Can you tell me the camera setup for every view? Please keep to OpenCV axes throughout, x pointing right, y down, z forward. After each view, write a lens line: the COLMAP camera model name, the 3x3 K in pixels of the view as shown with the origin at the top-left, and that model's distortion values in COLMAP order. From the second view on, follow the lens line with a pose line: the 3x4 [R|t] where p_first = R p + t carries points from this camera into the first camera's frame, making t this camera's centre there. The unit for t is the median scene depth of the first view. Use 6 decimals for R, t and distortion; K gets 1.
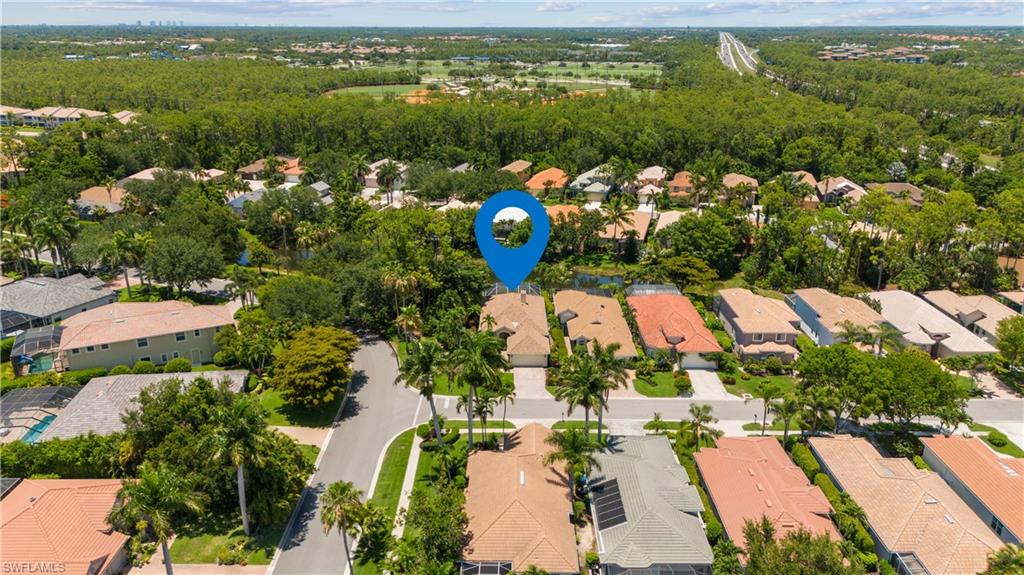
lens RADIAL K [[752.5, 0, 507.7], [0, 752.5, 290.6], [0, 0, 1]] dist [0.072987, -0.093697]
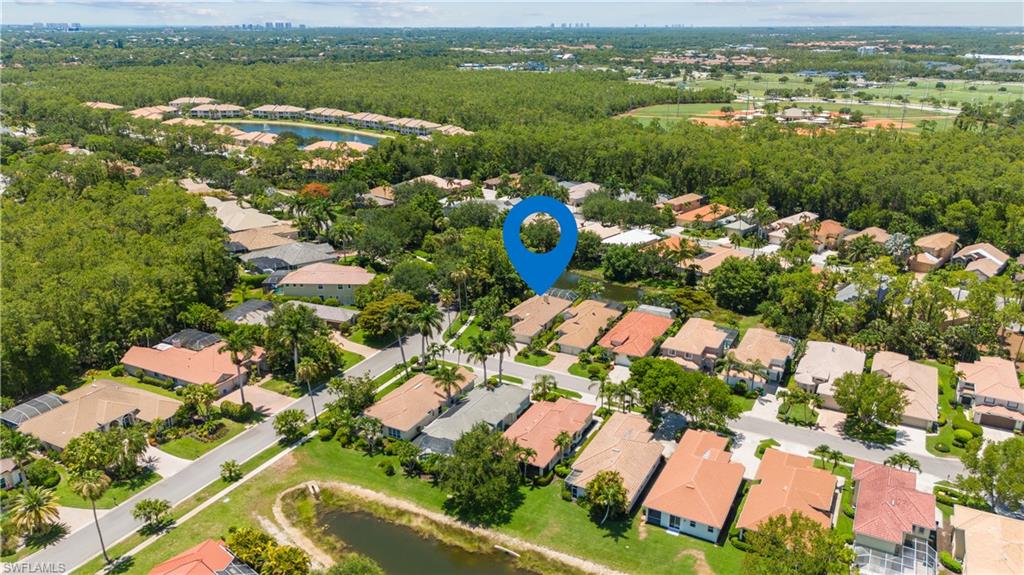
lens RADIAL K [[752.5, 0, 507.7], [0, 752.5, 290.6], [0, 0, 1]] dist [0.072987, -0.093697]
pose [[0.881775, 0.156040, -0.445112, 0.540672], [-0.154975, 0.987146, 0.039050, -0.046132], [0.445484, 0.034548, 0.894623, -0.297255]]
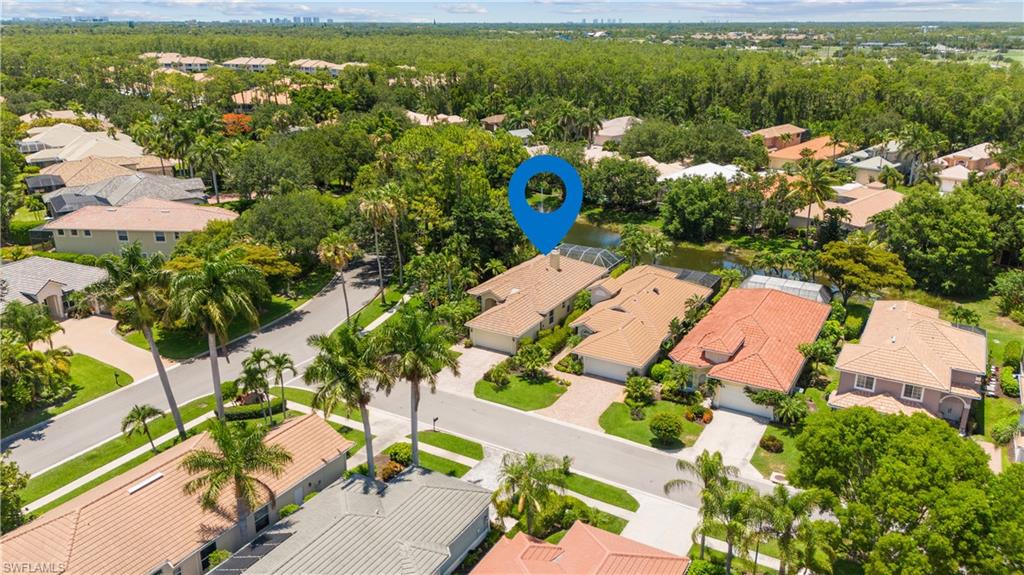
lens RADIAL K [[752.5, 0, 507.7], [0, 752.5, 290.6], [0, 0, 1]] dist [0.072987, -0.093697]
pose [[0.862842, 0.166595, -0.477232, 0.292986], [-0.165659, 0.985183, 0.044401, 0.012181], [0.477558, 0.040747, 0.877655, 0.326628]]
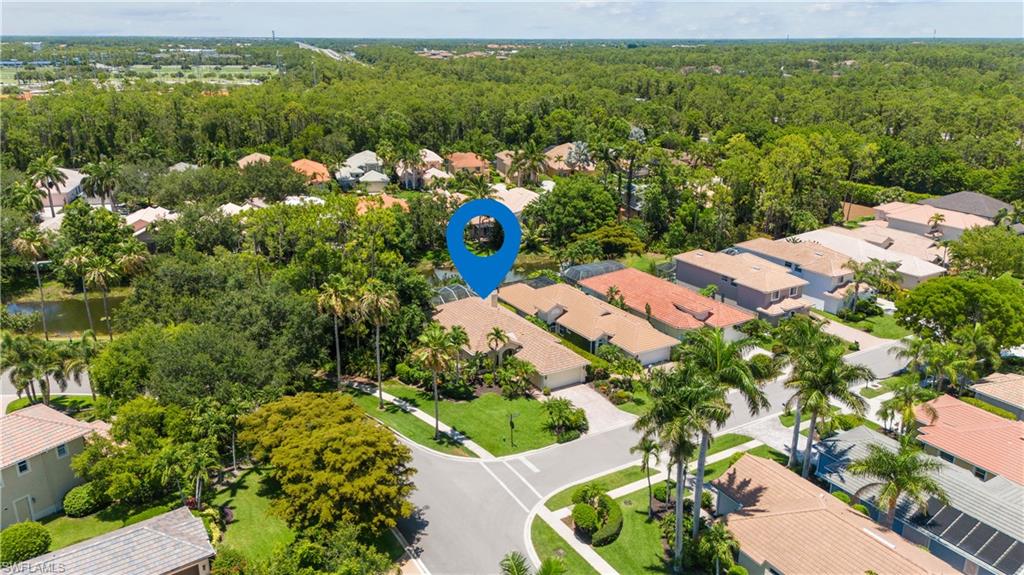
lens RADIAL K [[752.5, 0, 507.7], [0, 752.5, 290.6], [0, 0, 1]] dist [0.072987, -0.093697]
pose [[0.861293, -0.159463, 0.482437, -0.290828], [0.166373, 0.985643, 0.028766, -0.016772], [-0.480098, 0.055489, 0.875458, 0.313830]]
